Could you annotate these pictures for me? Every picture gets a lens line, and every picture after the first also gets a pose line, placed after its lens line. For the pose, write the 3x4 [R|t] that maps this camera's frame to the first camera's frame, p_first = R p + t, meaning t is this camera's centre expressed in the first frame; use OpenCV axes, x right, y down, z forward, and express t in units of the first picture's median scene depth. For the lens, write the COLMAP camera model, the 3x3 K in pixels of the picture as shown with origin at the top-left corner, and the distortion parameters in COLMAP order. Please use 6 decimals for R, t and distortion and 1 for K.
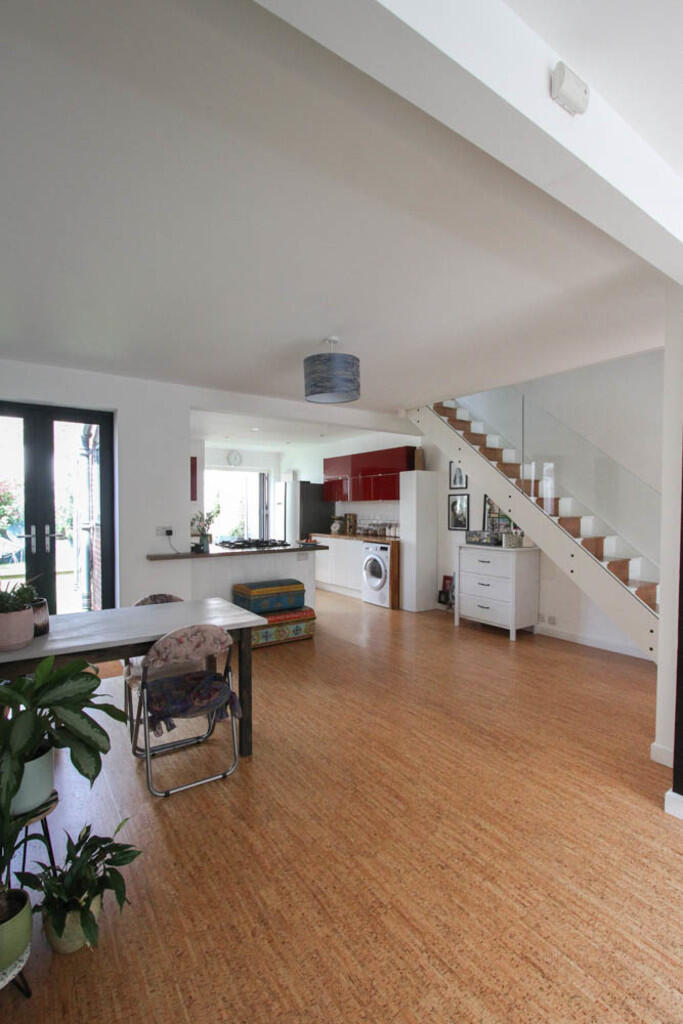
lens RADIAL K [[474.2, 0, 341.5], [0, 474.2, 512.0], [0, 0, 1]] dist [-0.015592, 0.000863]
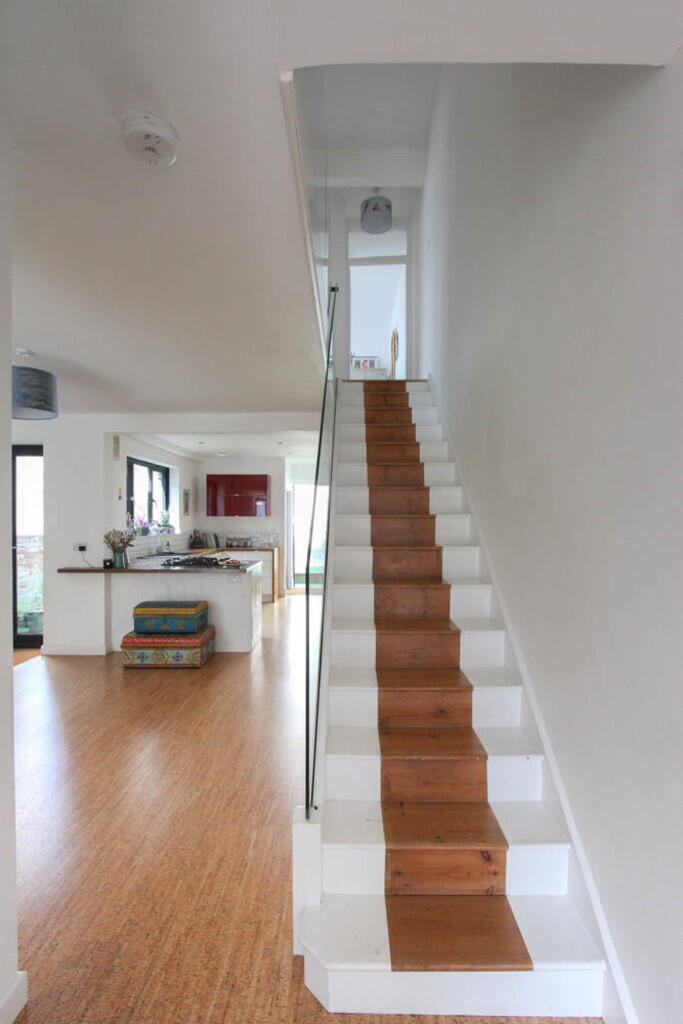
lens RADIAL K [[474.2, 0, 341.5], [0, 474.2, 512.0], [0, 0, 1]] dist [-0.015592, 0.000863]
pose [[0.807426, -0.015676, -0.589761, 0.731535], [0.000378, 0.999660, -0.026055, -0.011547], [0.589969, 0.020814, 0.807157, 0.438189]]
